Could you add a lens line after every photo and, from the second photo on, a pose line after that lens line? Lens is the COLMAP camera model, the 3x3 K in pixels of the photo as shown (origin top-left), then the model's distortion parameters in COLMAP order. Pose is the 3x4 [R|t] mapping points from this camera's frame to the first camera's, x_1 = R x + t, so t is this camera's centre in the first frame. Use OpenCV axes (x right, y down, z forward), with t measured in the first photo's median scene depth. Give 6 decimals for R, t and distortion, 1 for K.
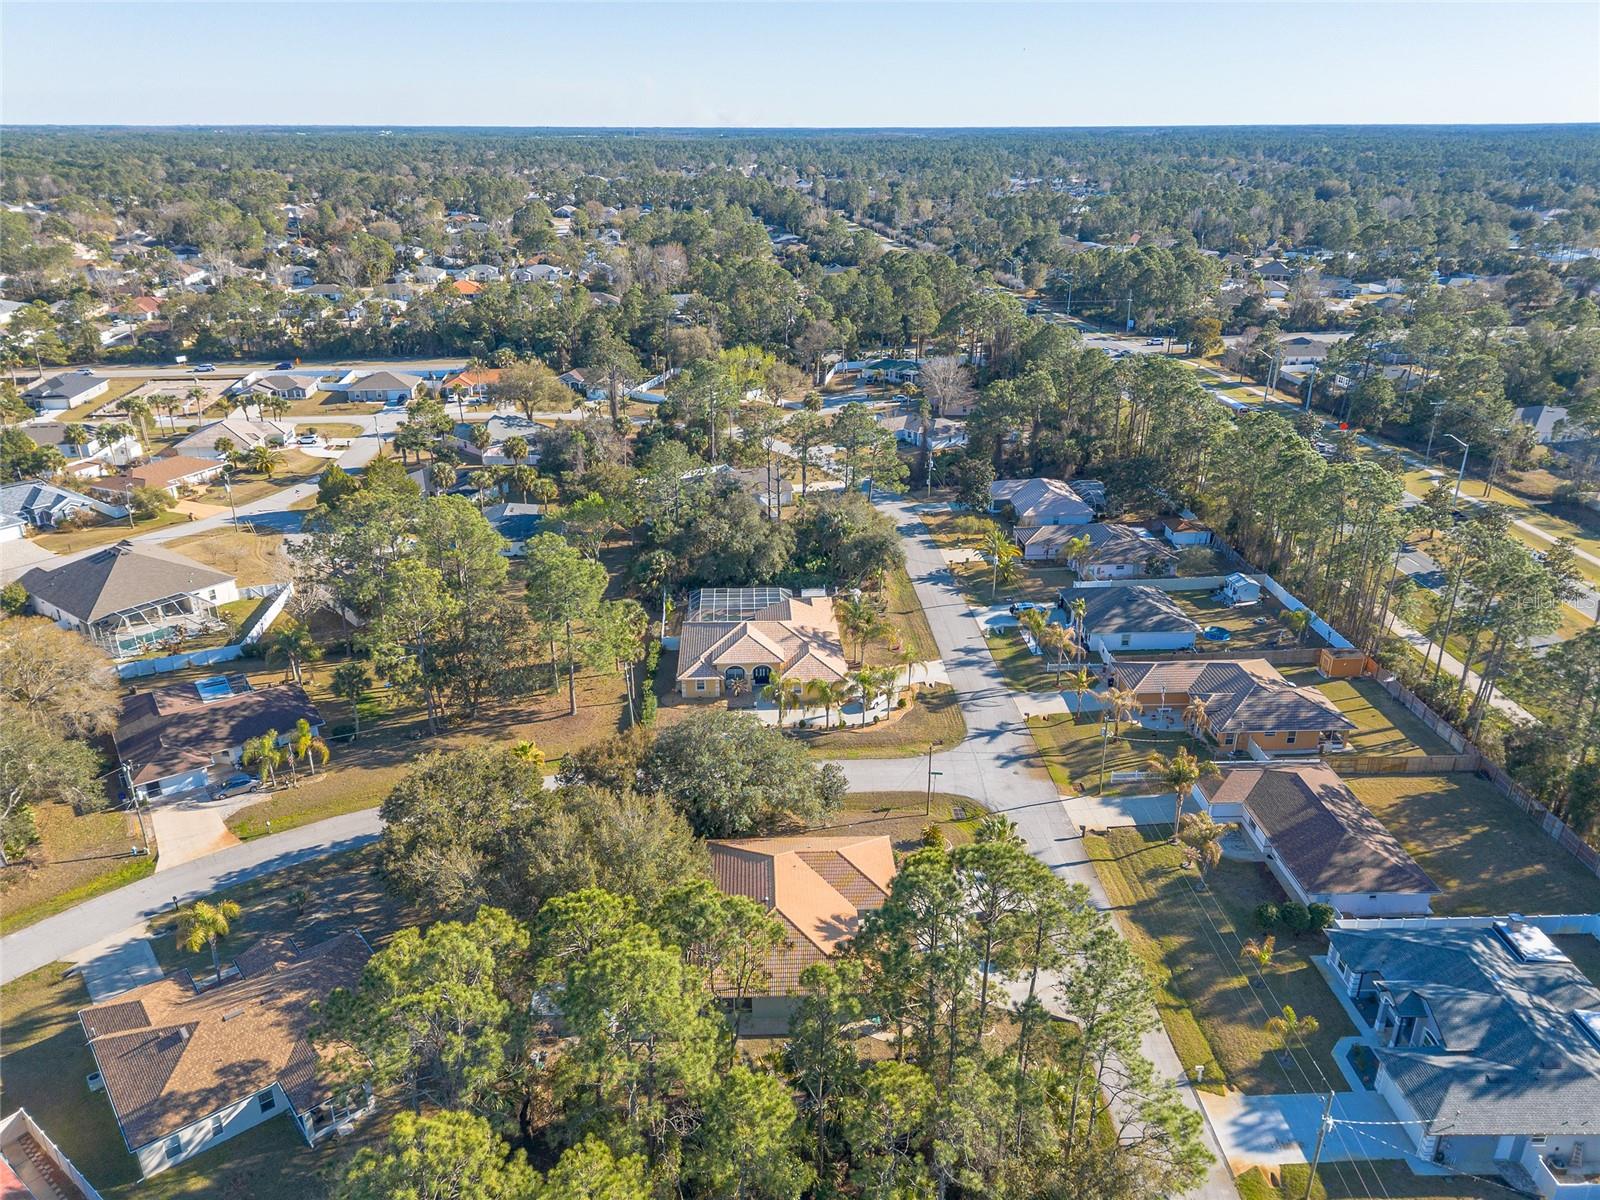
lens RADIAL K [[1131.5, 0, 800.0], [0, 1131.5, 600.0], [0, 0, 1]] dist [0.074384, 0.001230]
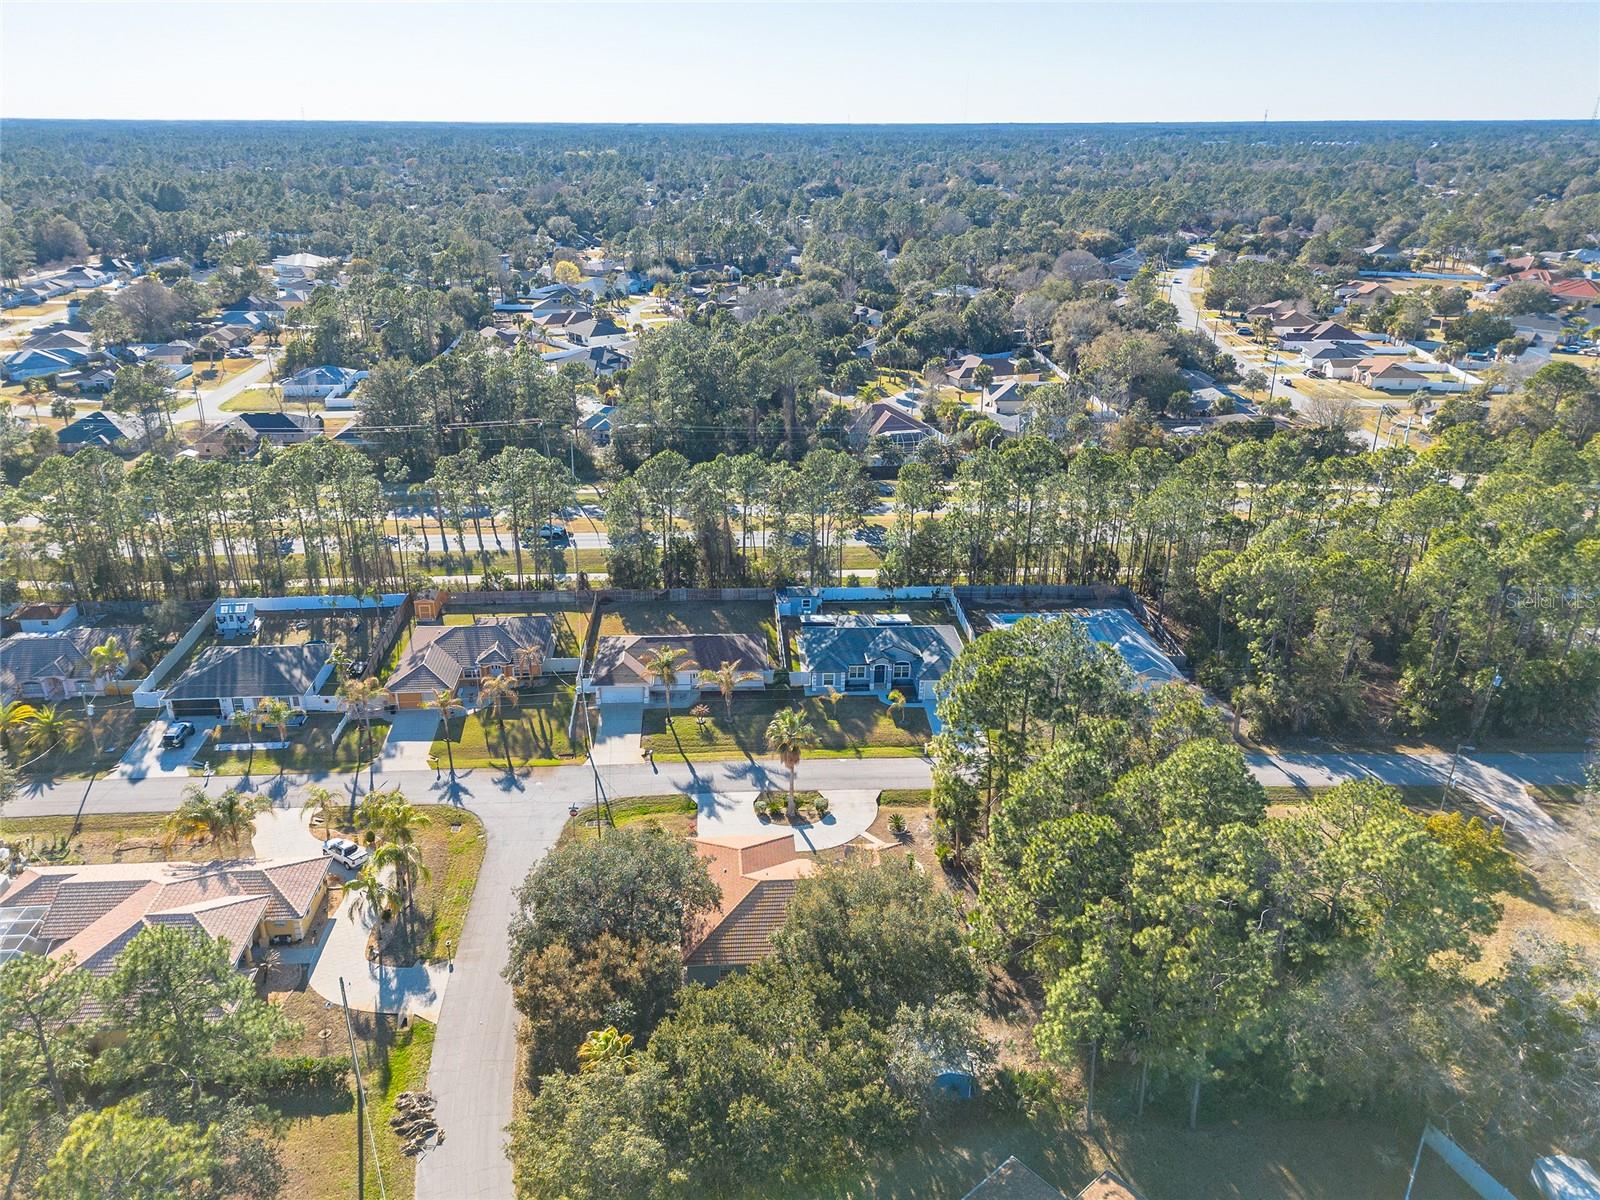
lens RADIAL K [[1140.4, 0, 800.0], [0, 1140.4, 600.0], [0, 0, 1]] dist [0.028189, -0.006718]
pose [[-0.027326, -0.398447, 0.916784, -0.621034], [0.382486, 0.843168, 0.377853, -0.251916], [-0.923557, 0.360982, 0.129360, 0.583370]]
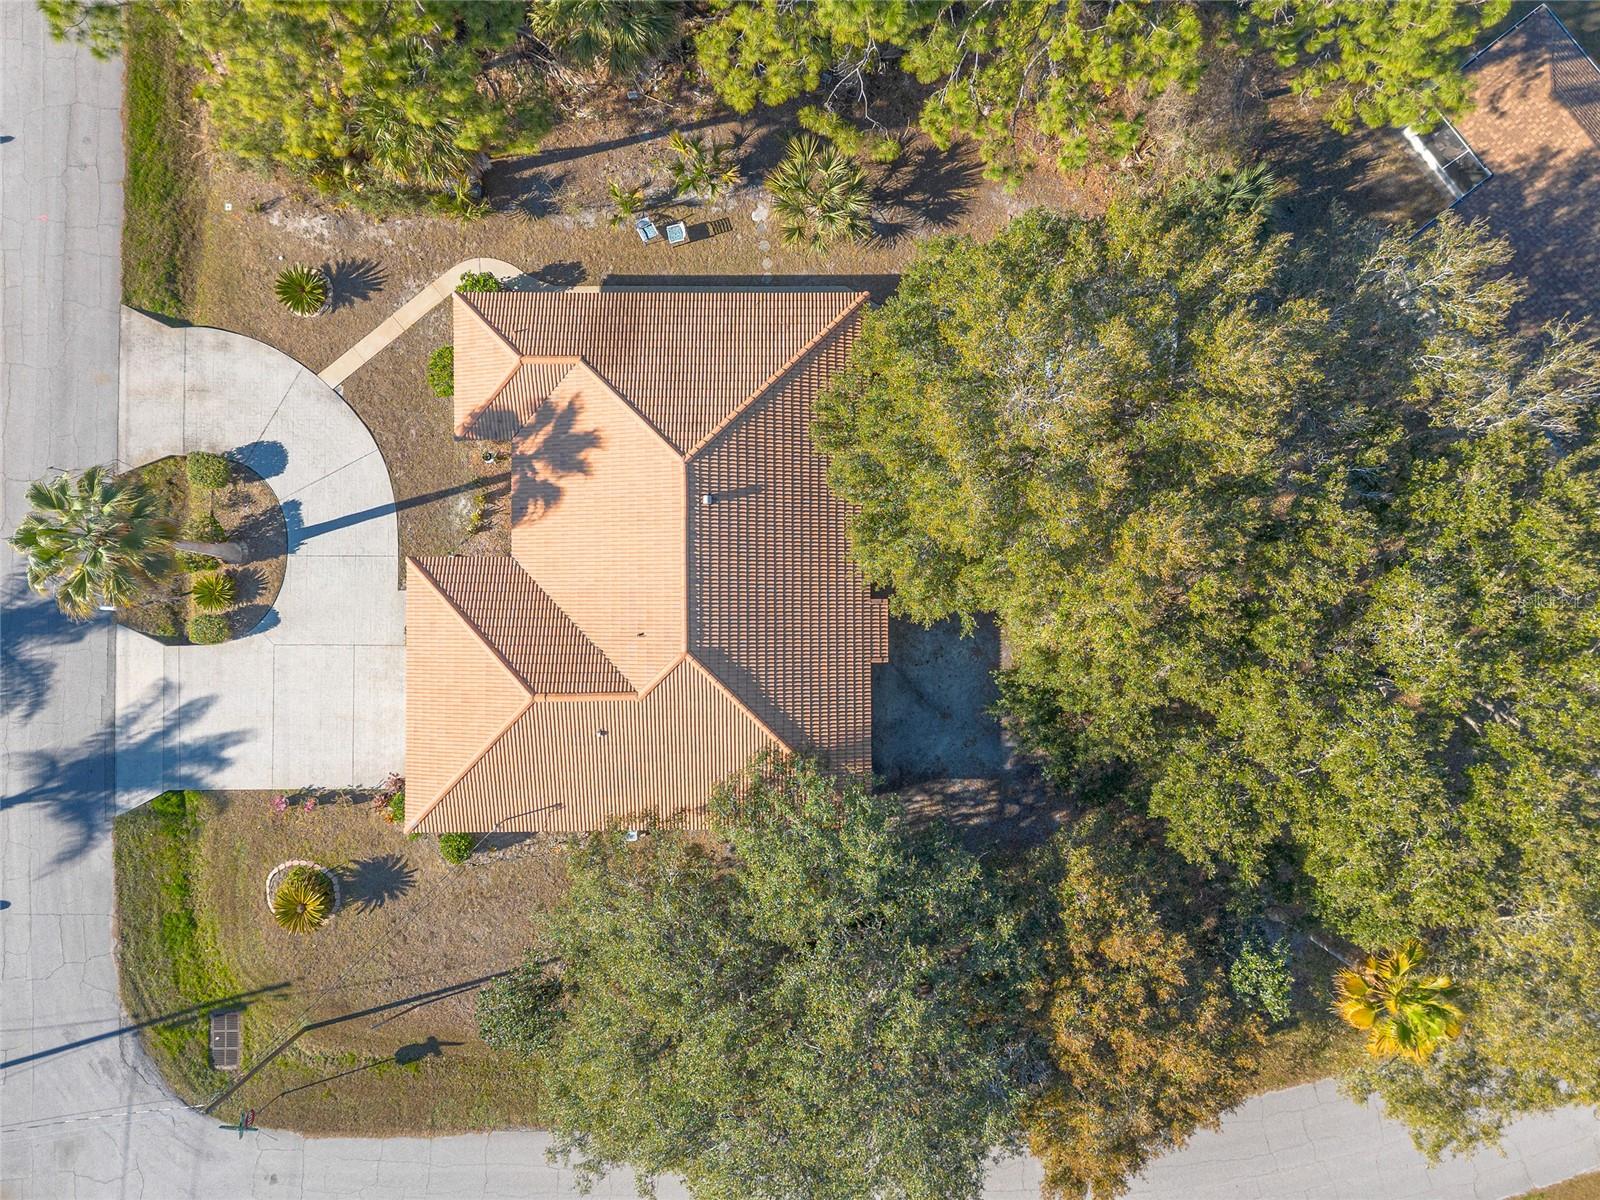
lens RADIAL K [[1140.4, 0, 800.0], [0, 1140.4, 600.0], [0, 0, 1]] dist [0.028189, -0.006718]
pose [[-0.998617, -0.050268, -0.015426, -0.037032], [0.004910, -0.381235, 0.924465, -0.105230], [-0.052352, 0.923111, 0.380954, 0.636529]]
